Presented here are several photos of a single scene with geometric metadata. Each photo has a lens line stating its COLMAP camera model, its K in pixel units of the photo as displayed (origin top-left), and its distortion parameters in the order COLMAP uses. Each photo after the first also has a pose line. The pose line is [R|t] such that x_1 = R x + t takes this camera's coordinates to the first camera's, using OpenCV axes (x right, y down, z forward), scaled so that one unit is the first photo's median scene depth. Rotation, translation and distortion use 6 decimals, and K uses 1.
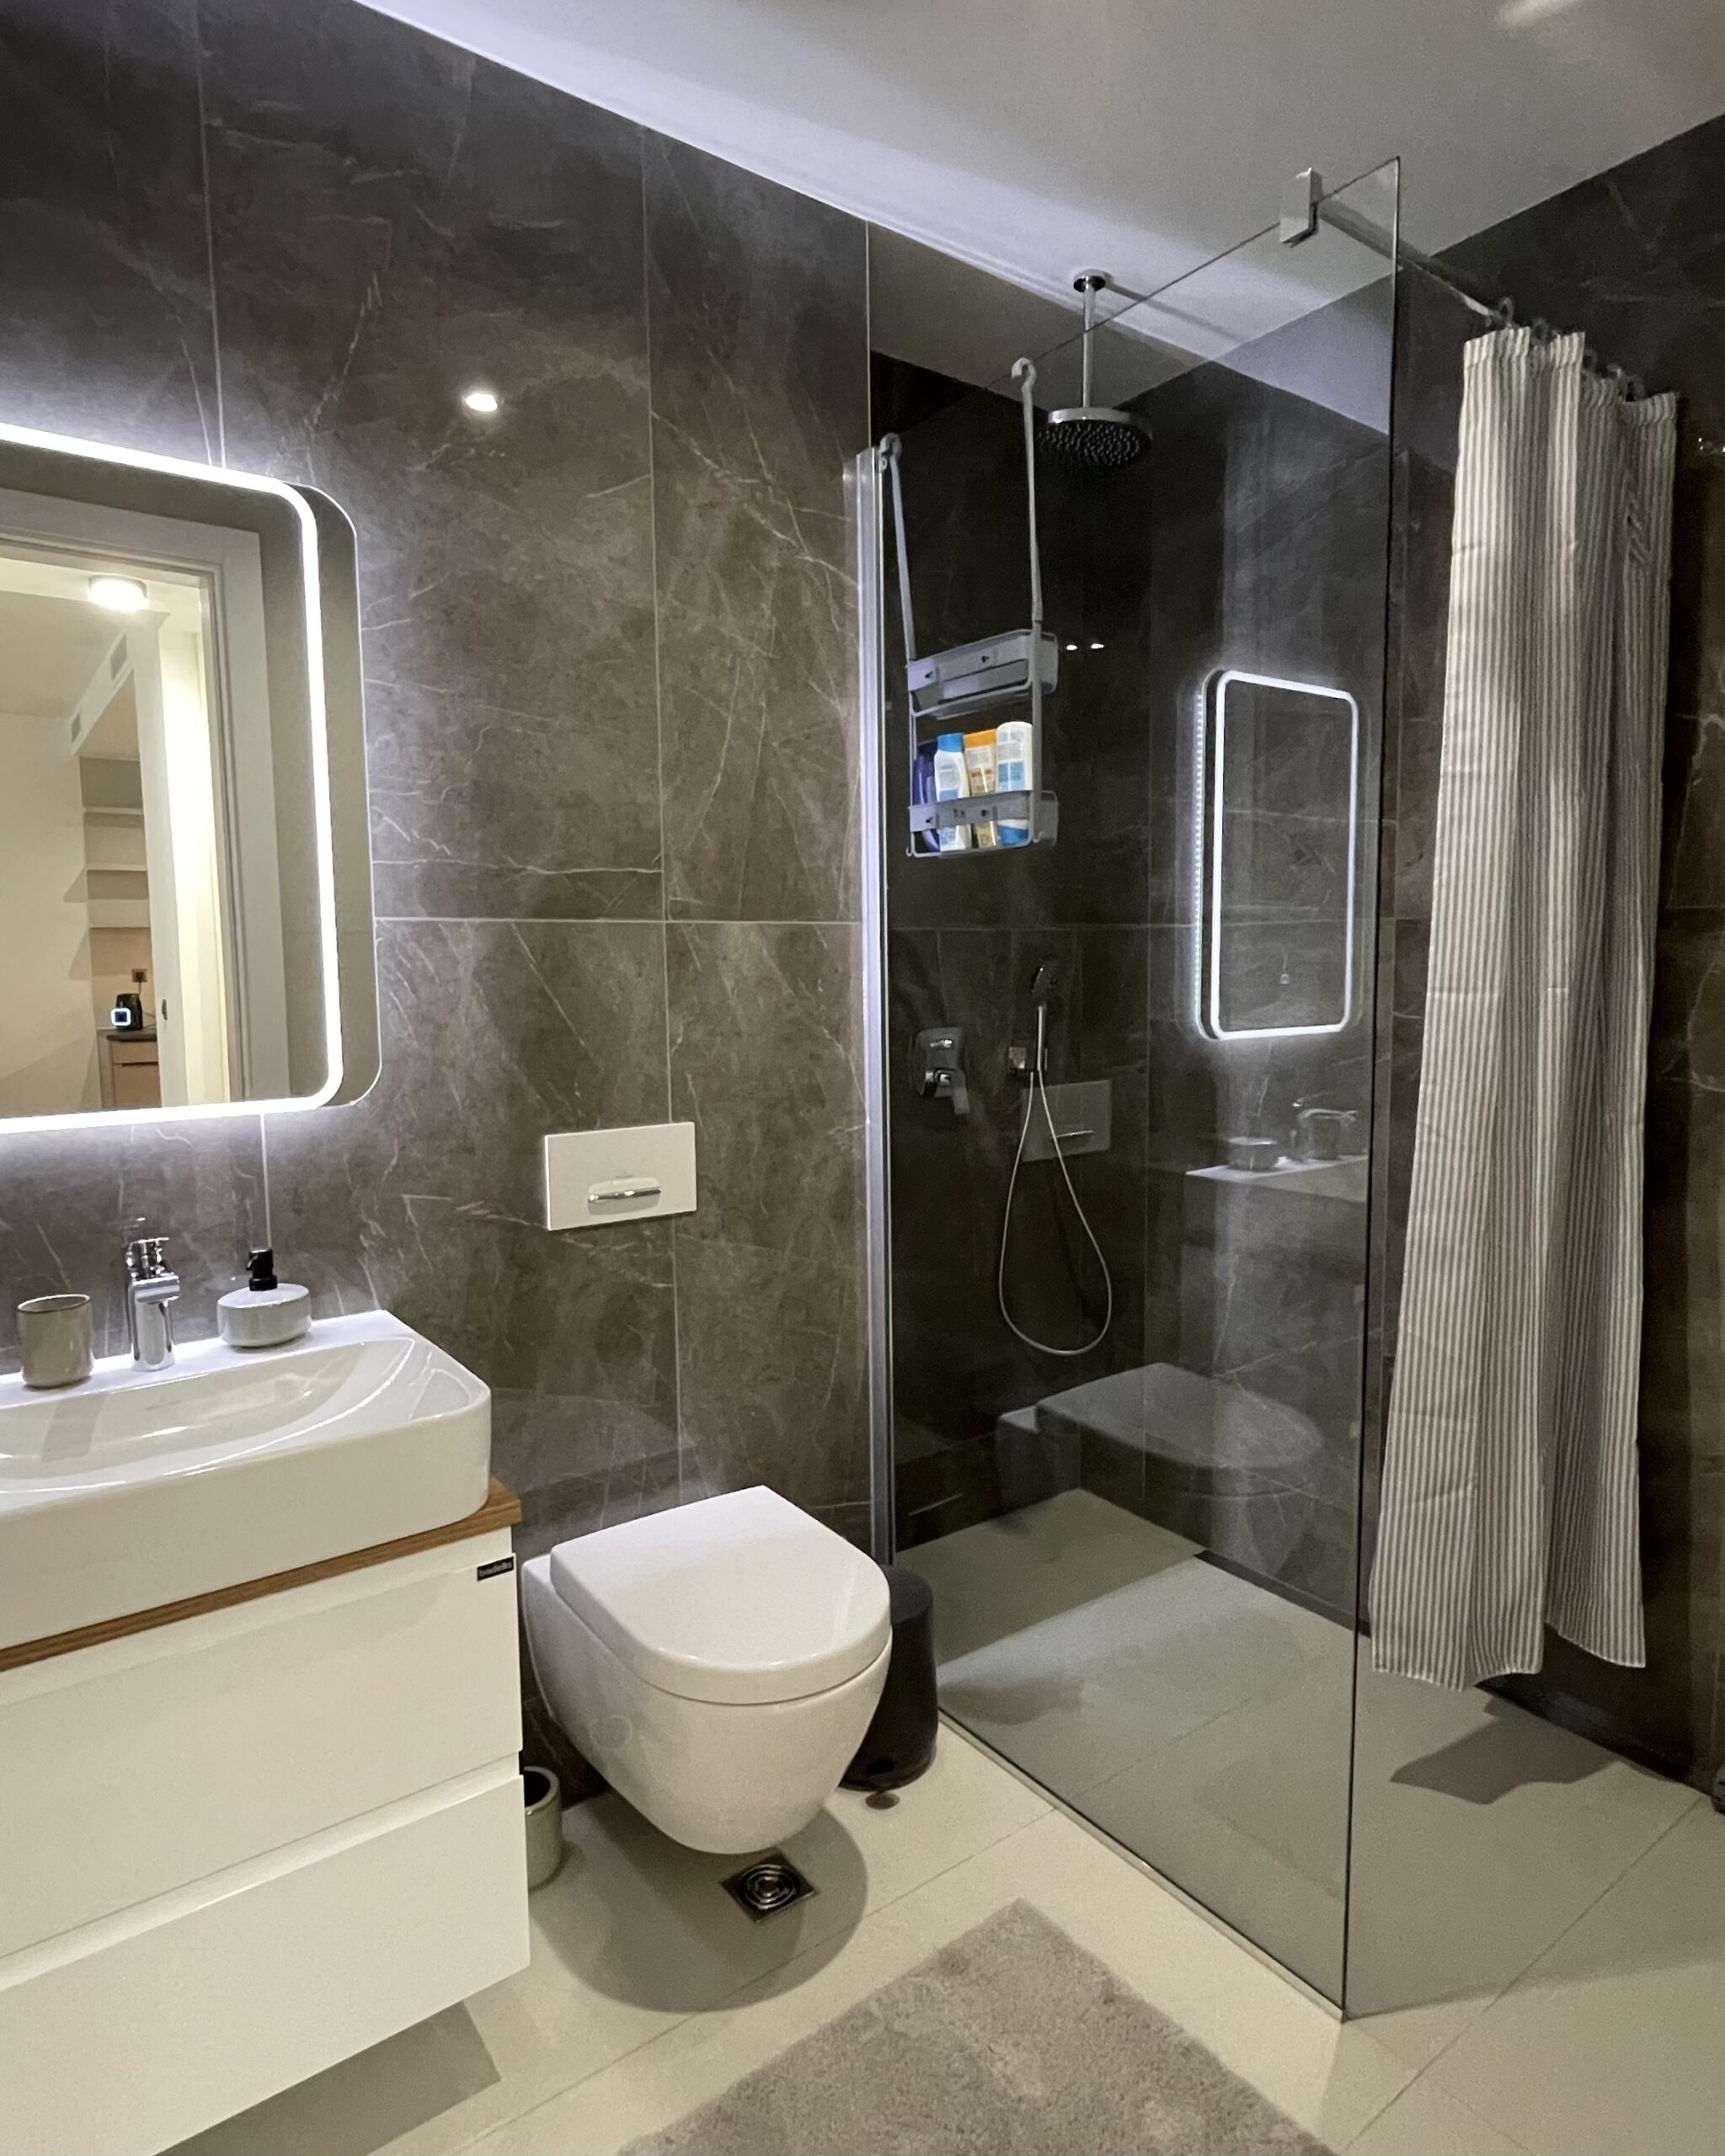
lens RADIAL K [[1235.6, 0, 862.5], [0, 1235.6, 1078.0], [0, 0, 1]] dist [-0.002493, -0.000134]
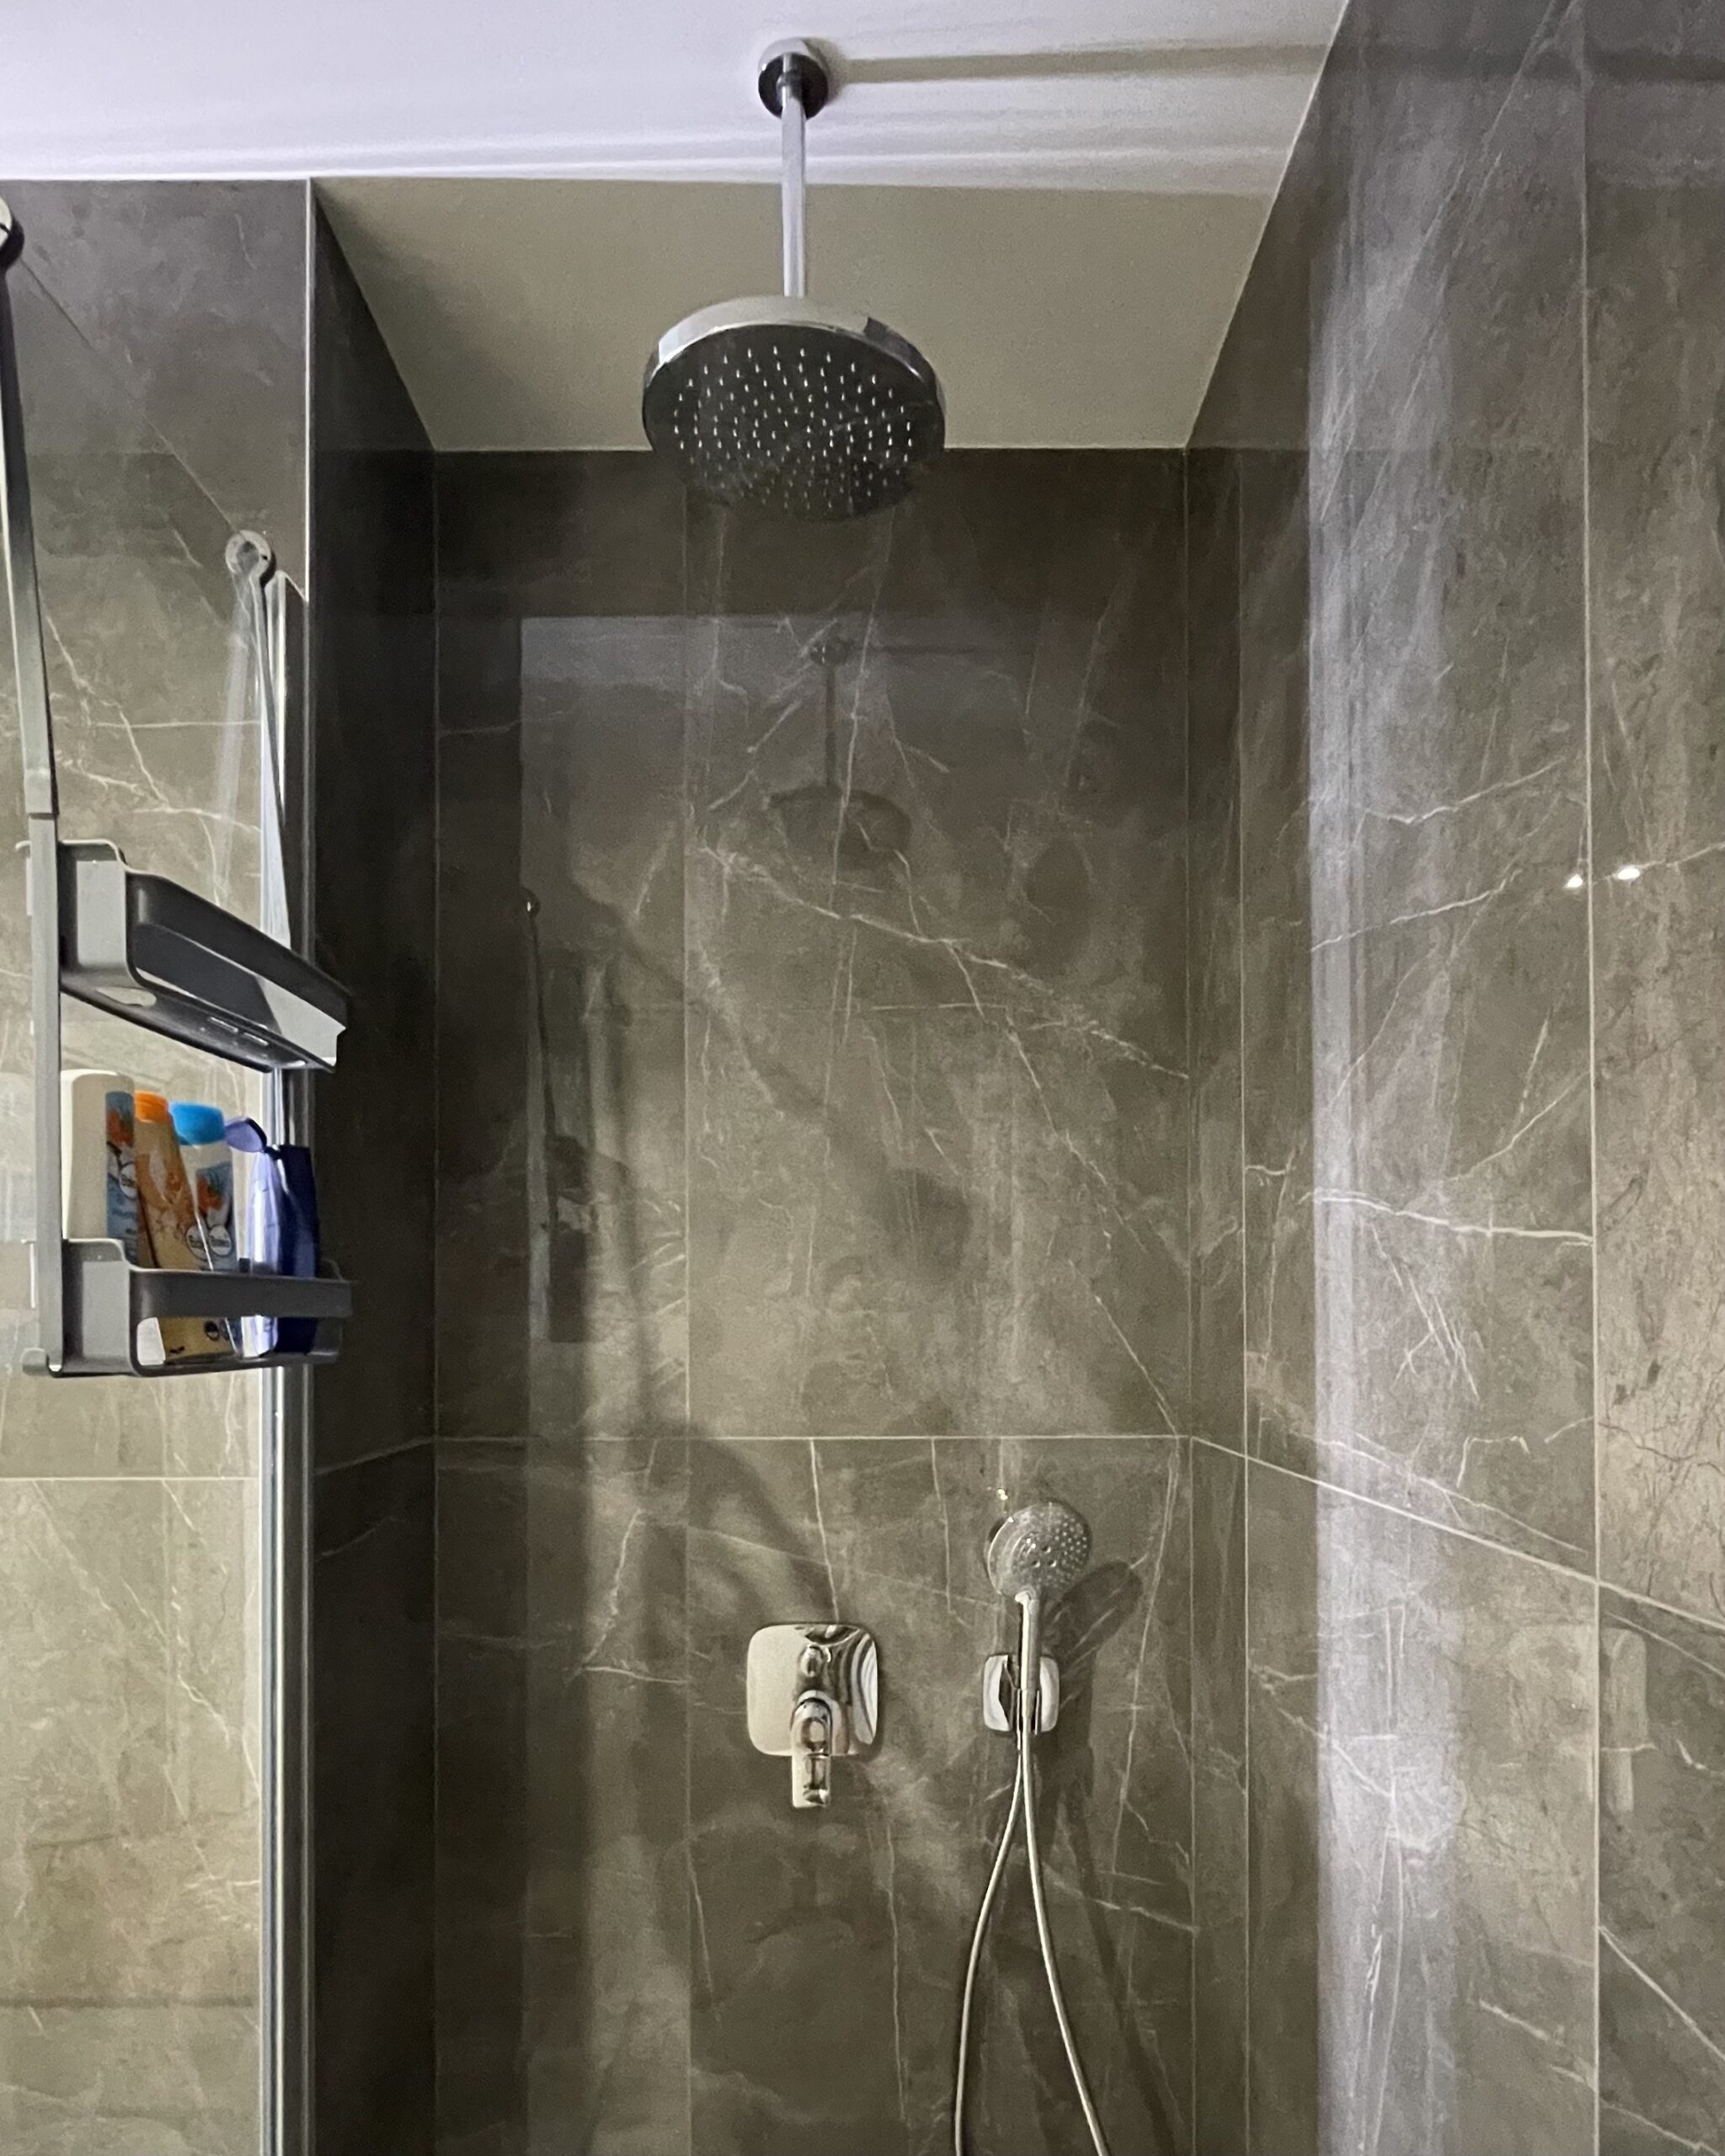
lens RADIAL K [[1245.5, 0, 866.0], [0, 1245.5, 1300.6], [0, 0, 1]] dist [0.000108, 0.000245]
pose [[0.808649, 0.001528, -0.588290, 0.487278], [-0.062587, 0.994545, -0.083446, -0.166312], [0.584953, 0.104298, 0.804333, 0.705586]]
